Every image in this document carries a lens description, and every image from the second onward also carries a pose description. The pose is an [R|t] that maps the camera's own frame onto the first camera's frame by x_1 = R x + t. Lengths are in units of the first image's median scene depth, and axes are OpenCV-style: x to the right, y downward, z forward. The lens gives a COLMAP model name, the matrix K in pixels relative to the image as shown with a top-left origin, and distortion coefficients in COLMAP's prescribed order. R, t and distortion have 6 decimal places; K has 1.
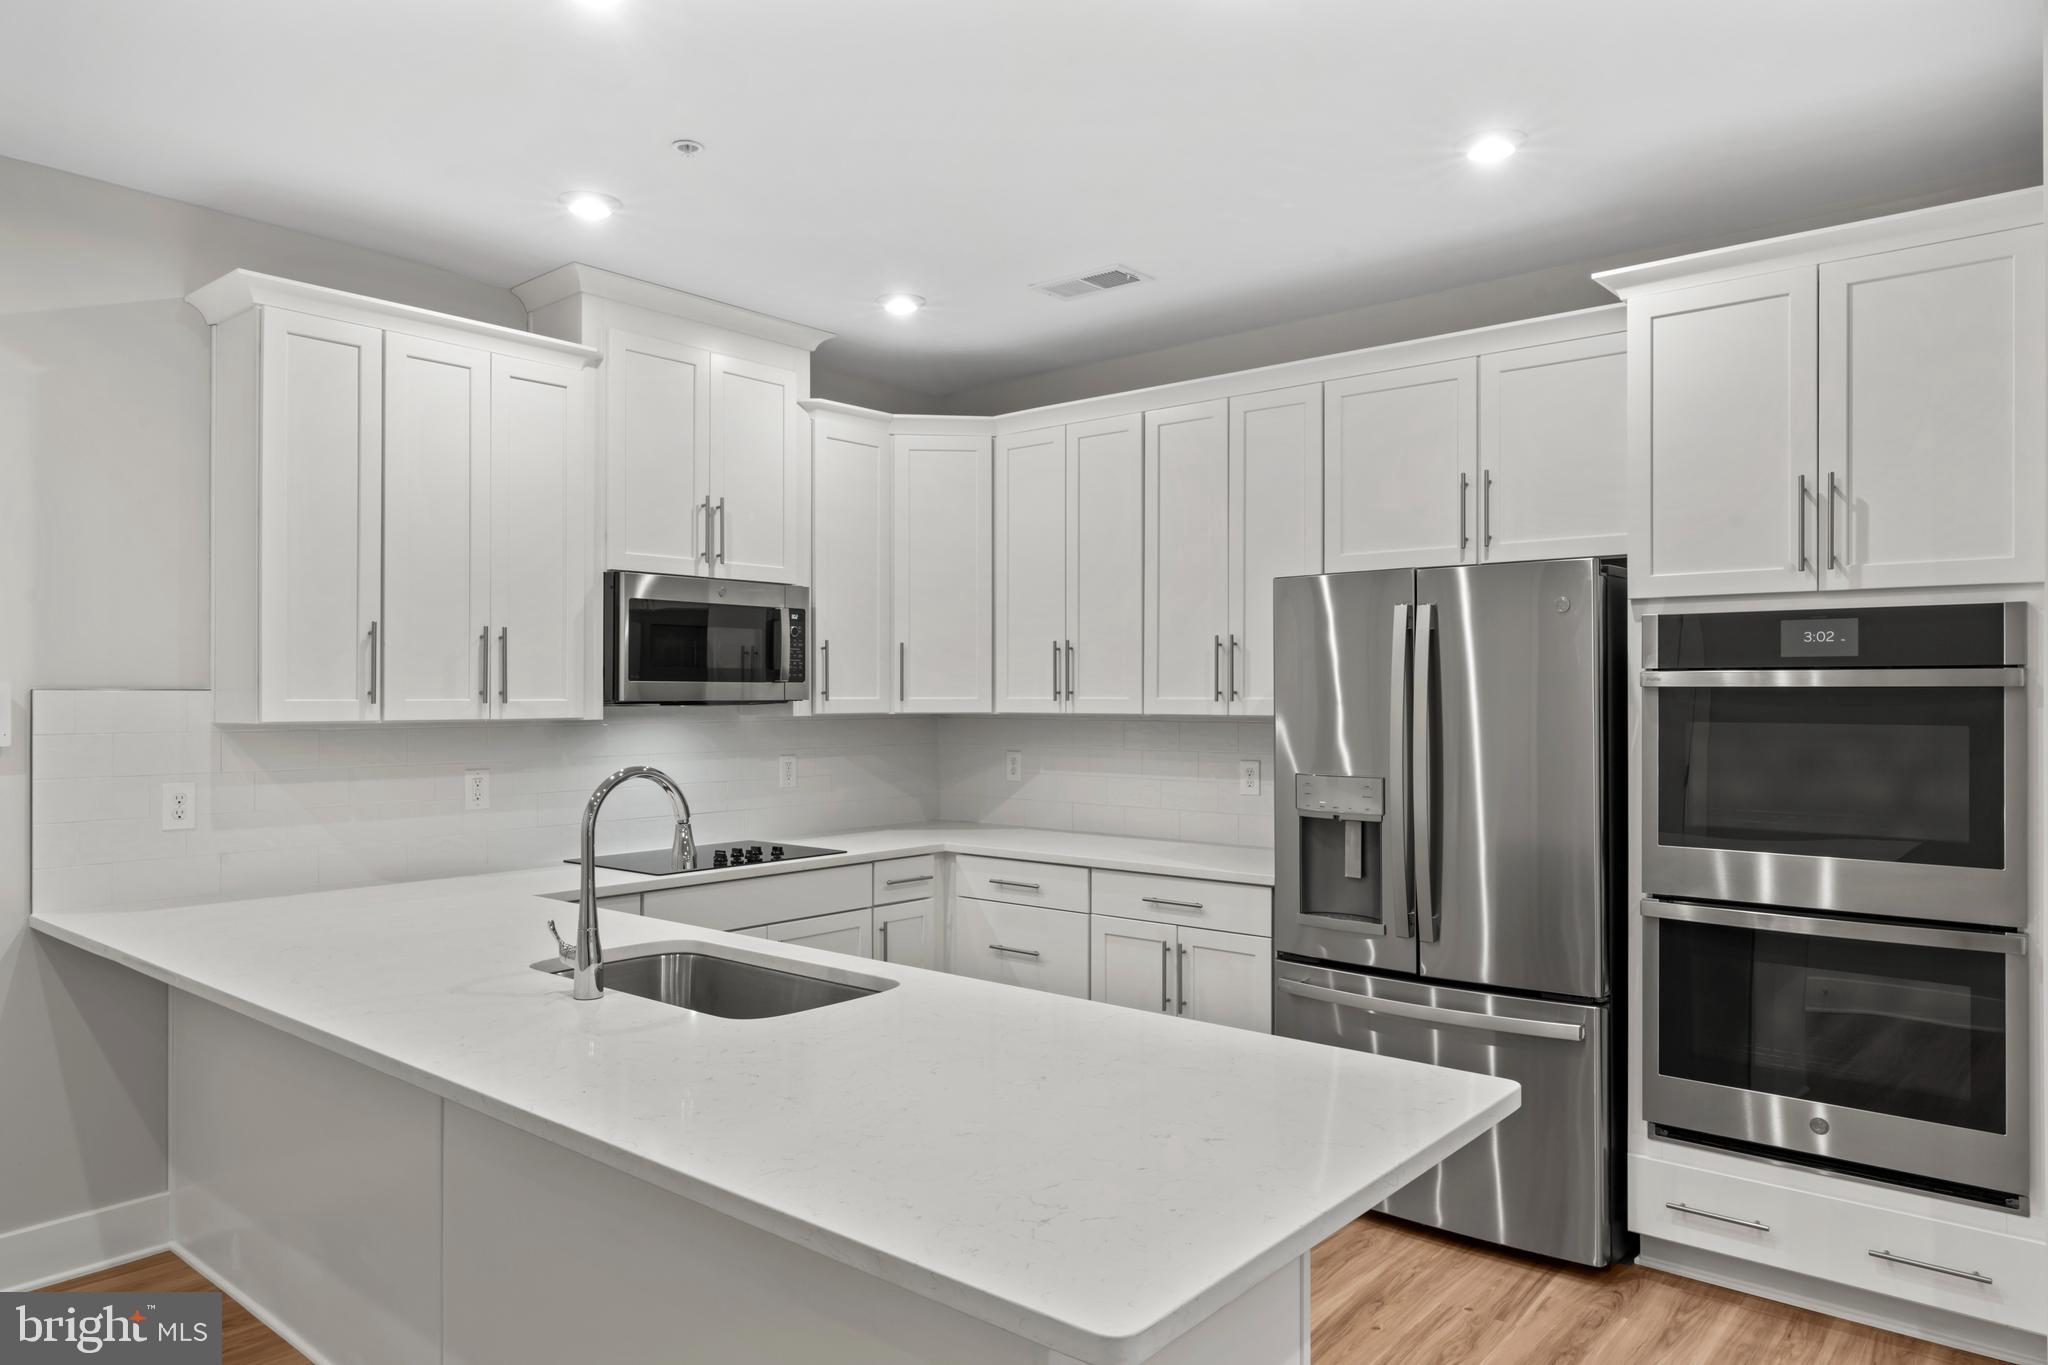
lens RADIAL K [[1315.5, 0, 1034.9], [0, 1315.5, 685.3], [0, 0, 1]] dist [0.005495, -0.001586]
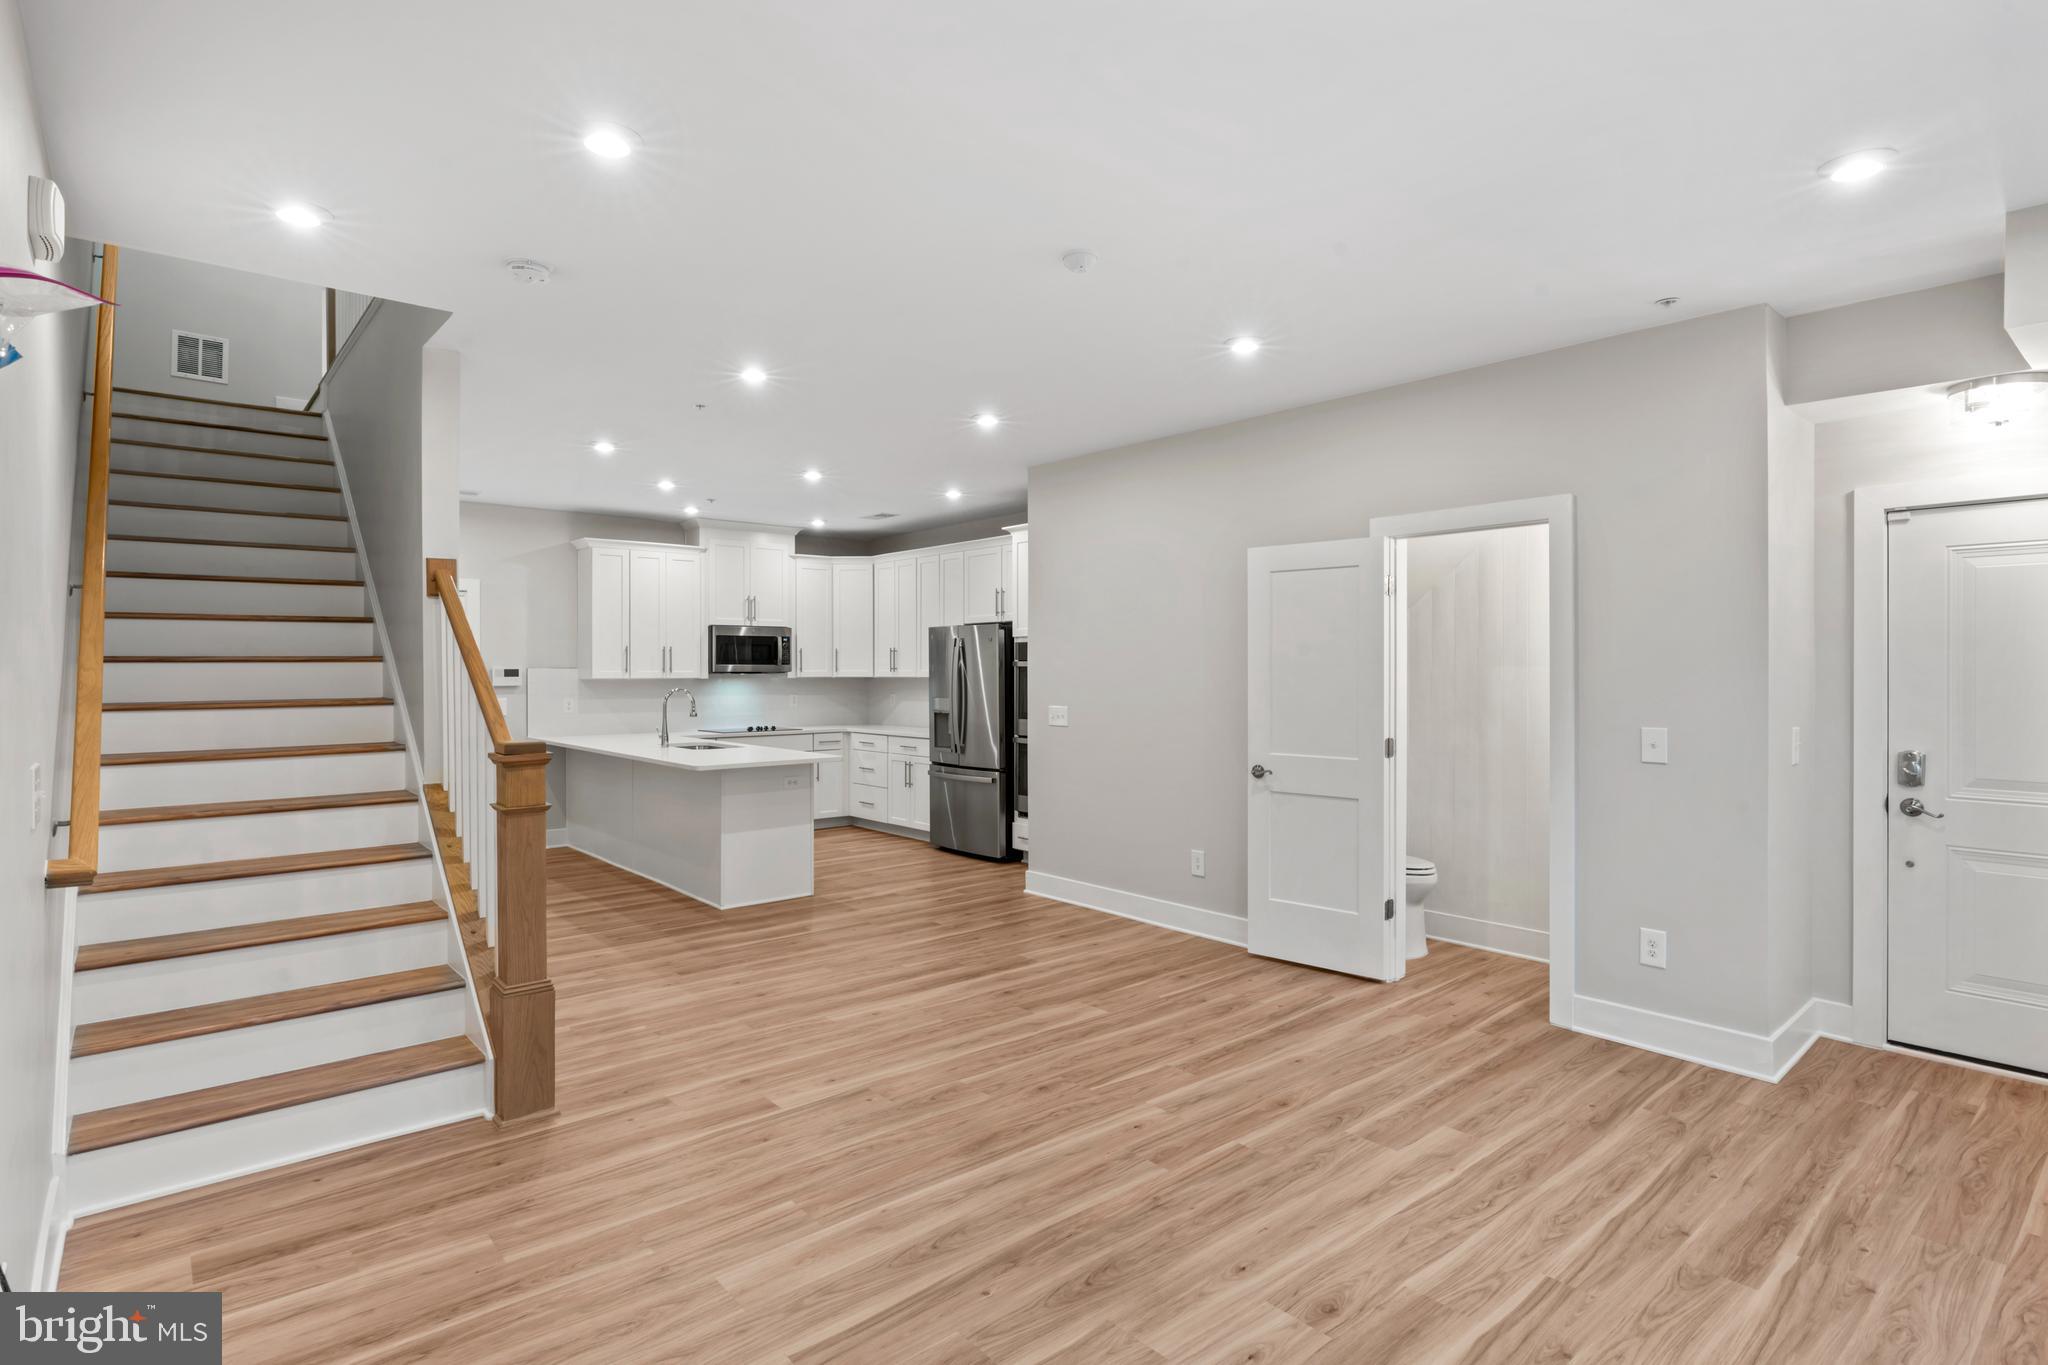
lens RADIAL K [[1042.2, 0, 1037.0], [0, 1042.2, 670.5], [0, 0, 1]] dist [-0.002611, 0.001938]
pose [[0.986248, -0.002103, -0.165260, 0.726198], [0.002958, 0.999983, 0.004926, 0.000456], [0.165247, -0.005347, 0.986238, -1.064734]]
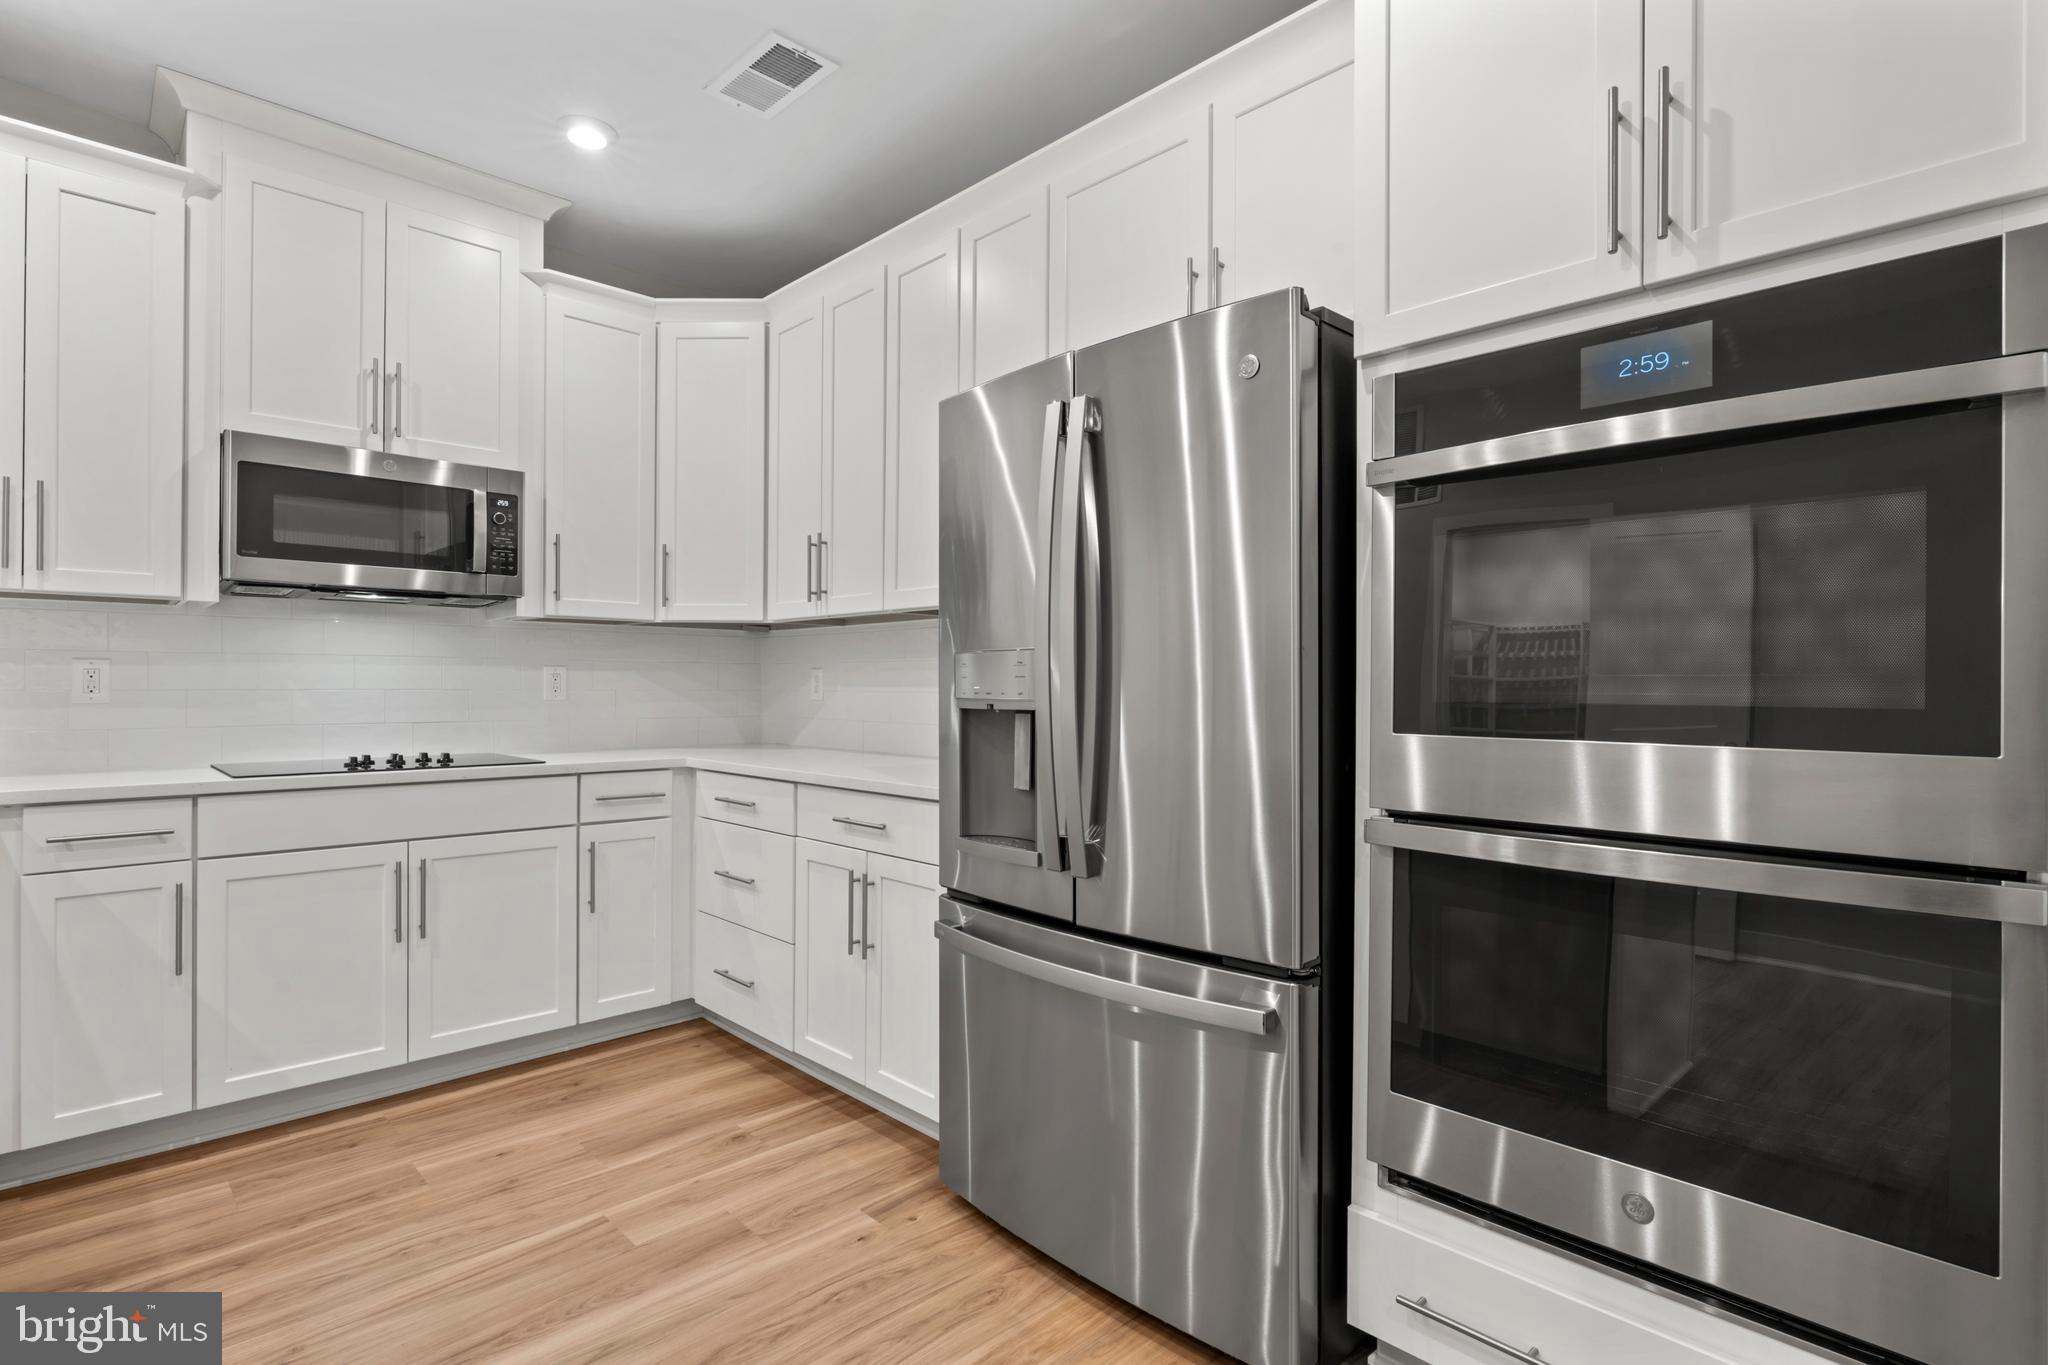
lens RADIAL K [[987.1, 0, 1032.9], [0, 987.1, 683.7], [0, 0, 1]] dist [-0.003994, 0.000402]
pose [[0.994761, 0.003368, -0.102171, 0.279117], [-0.003140, 0.999992, 0.002393, 0.077668], [0.102179, -0.002059, 0.994764, 0.405399]]
